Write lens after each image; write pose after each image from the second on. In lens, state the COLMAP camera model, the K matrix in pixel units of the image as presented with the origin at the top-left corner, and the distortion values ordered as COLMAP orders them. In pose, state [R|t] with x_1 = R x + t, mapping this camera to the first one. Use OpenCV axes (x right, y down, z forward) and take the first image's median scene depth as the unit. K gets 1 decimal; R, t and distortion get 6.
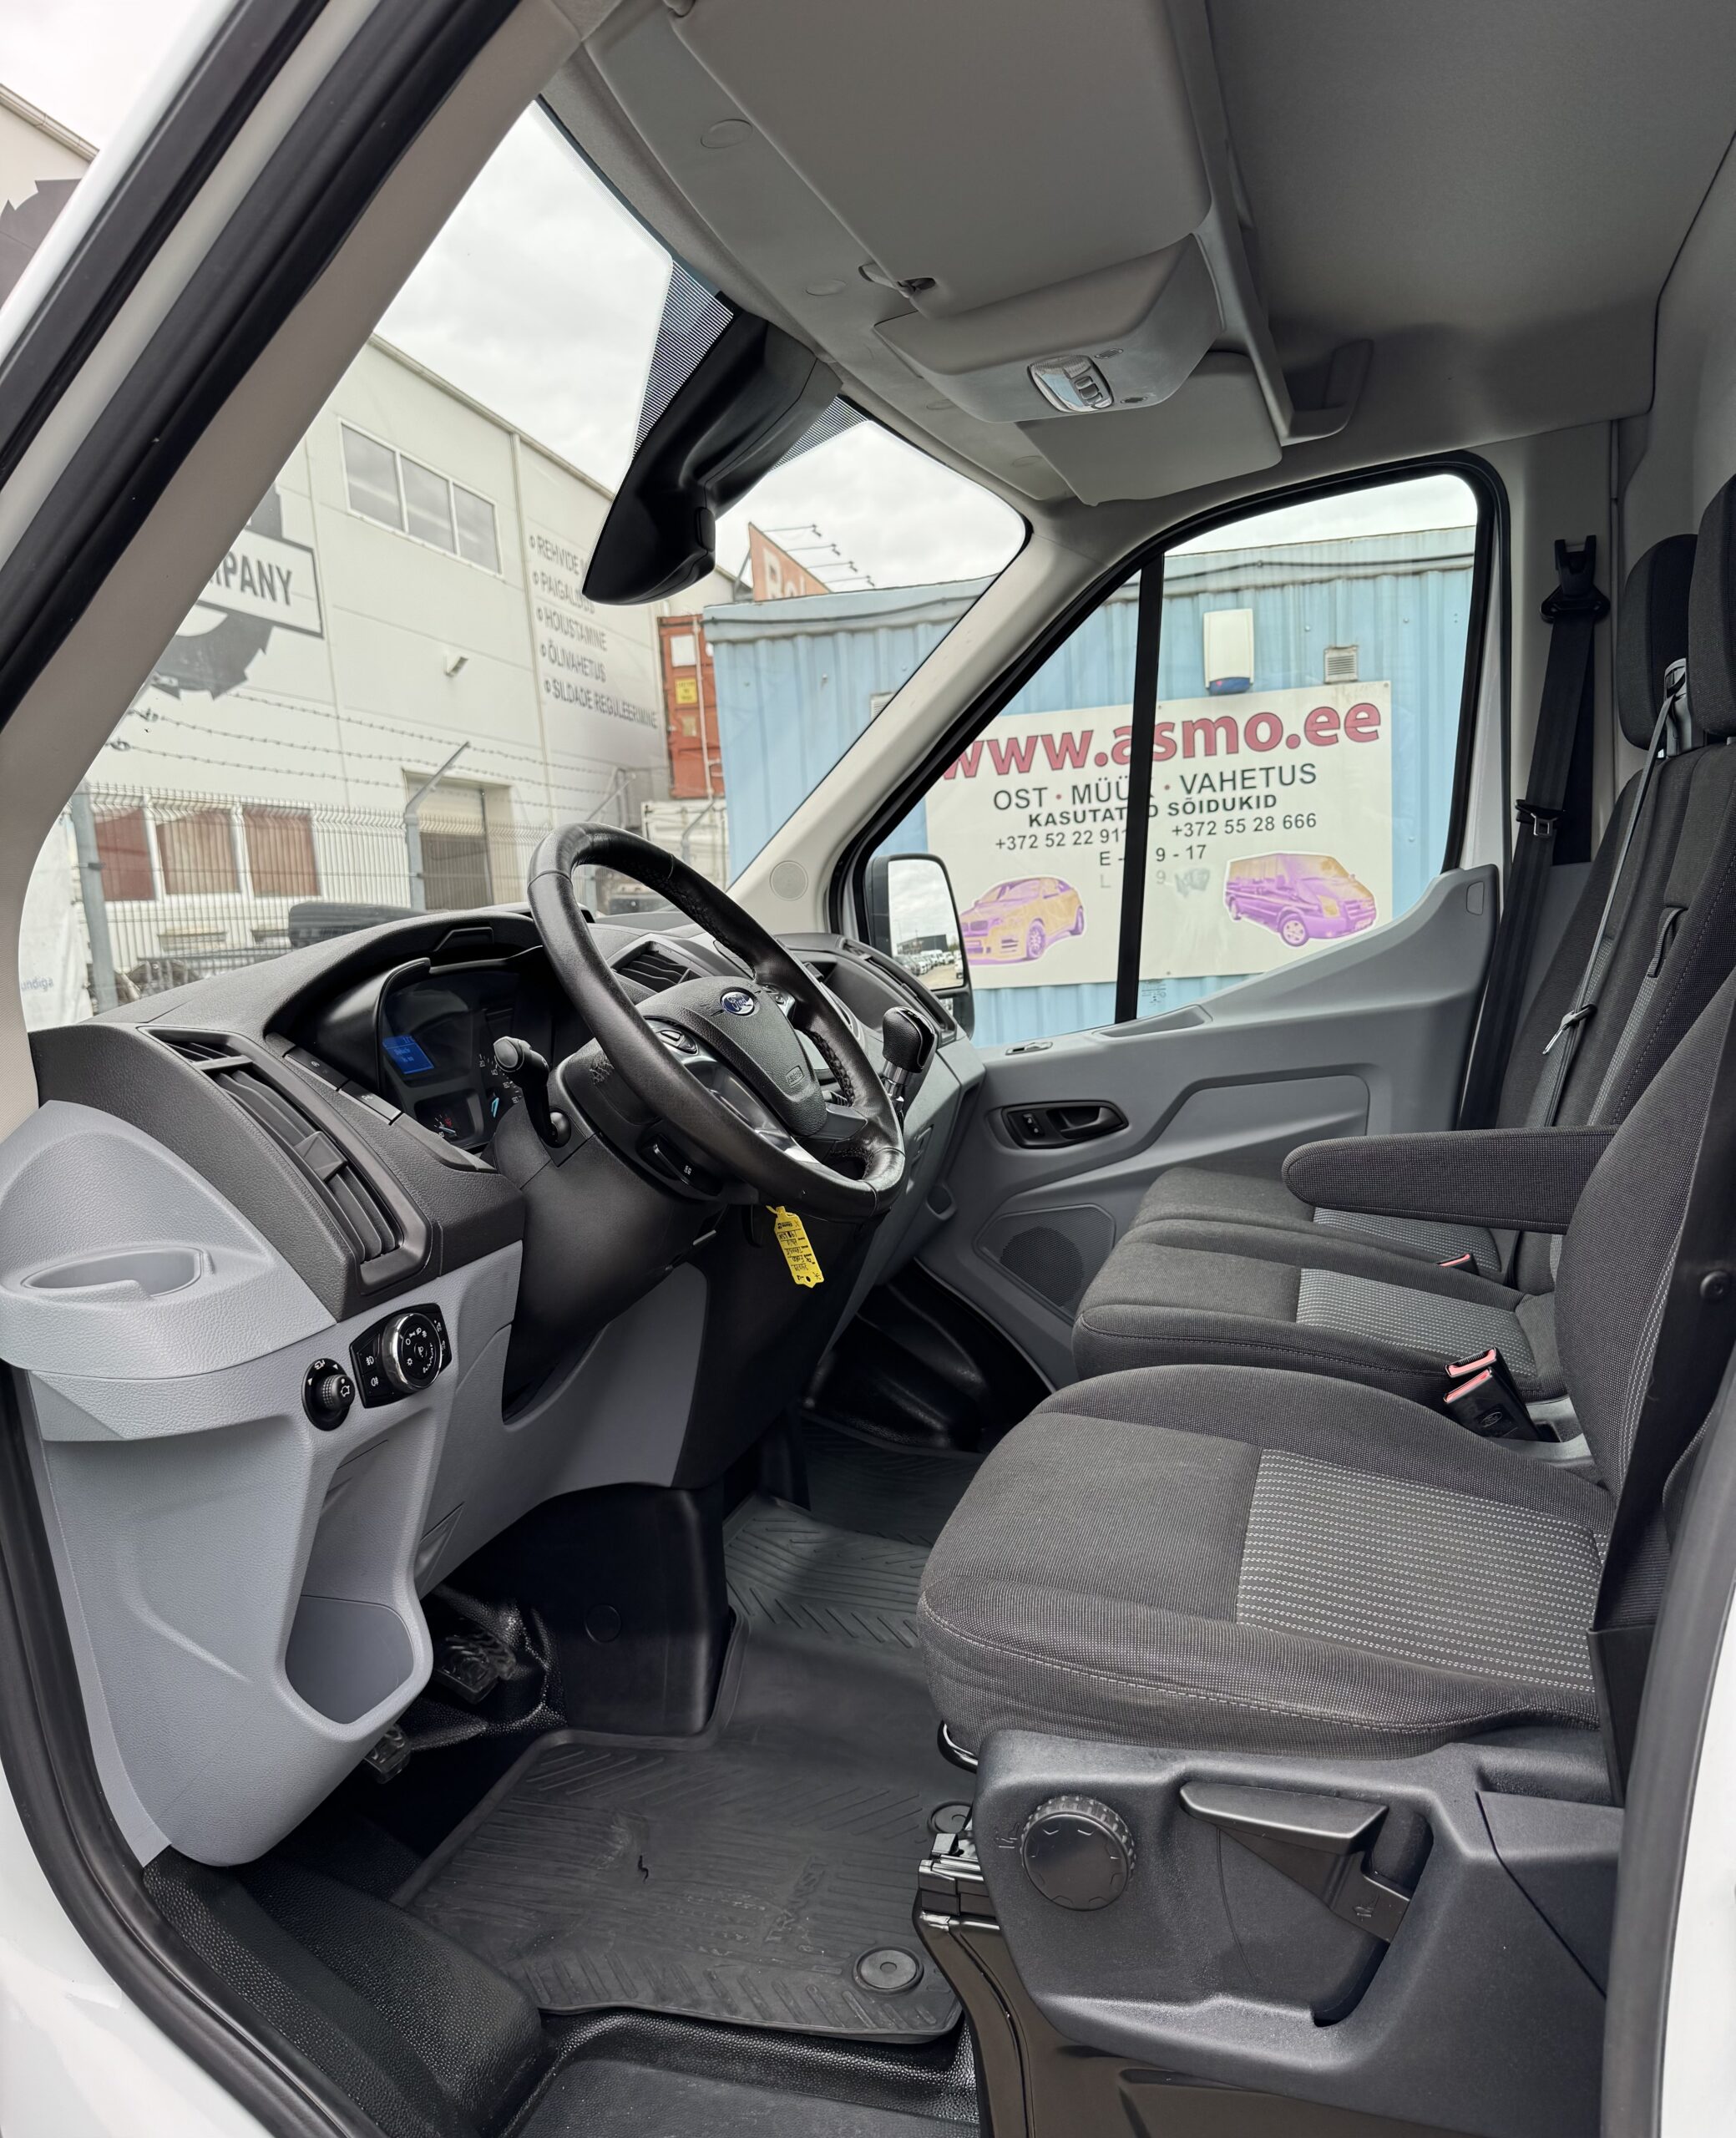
lens RADIAL K [[1422.0, 0, 868.0], [0, 1422.0, 1069.0], [0, 0, 1]] dist [0.043233, -0.091132]
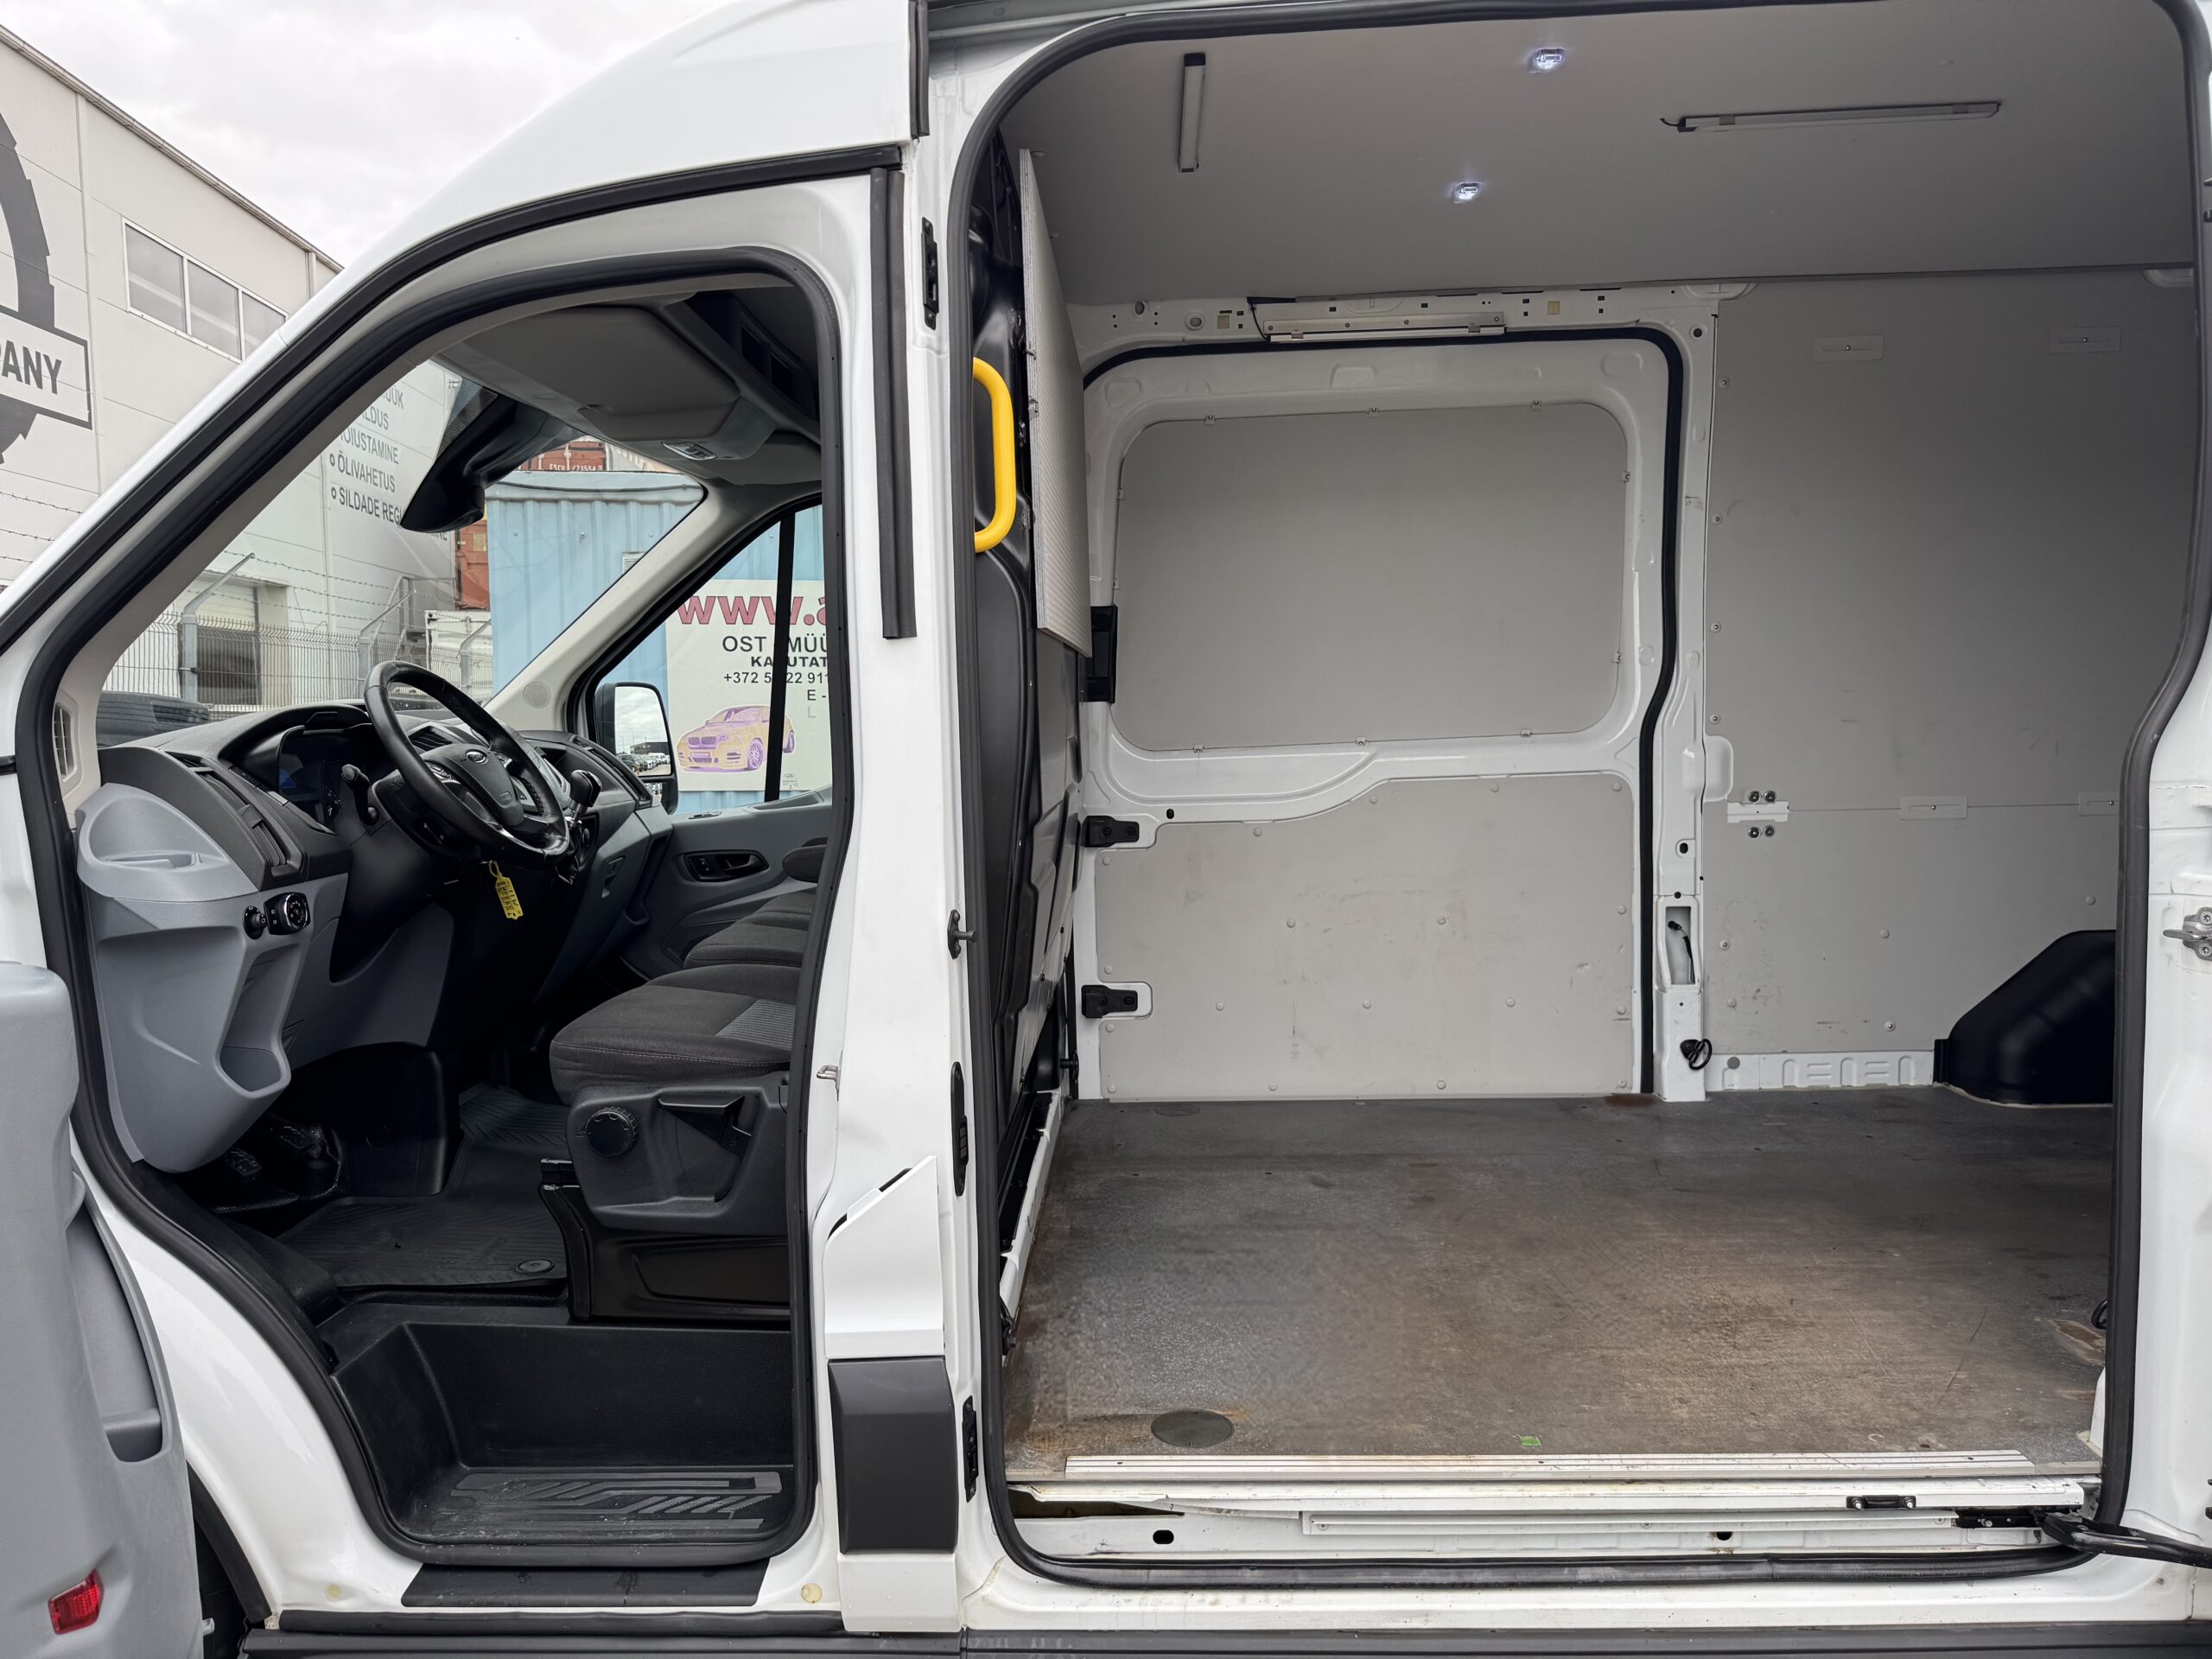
lens RADIAL K [[1536.8, 0, 1106.0], [0, 1536.8, 829.5], [0, 0, 1]] dist [0.000234, 0.005107]
pose [[0.964431, 0.037734, 0.261628, 0.201758], [-0.023029, 0.997990, -0.059046, 0.161740], [-0.263330, 0.050921, 0.963361, -1.289840]]
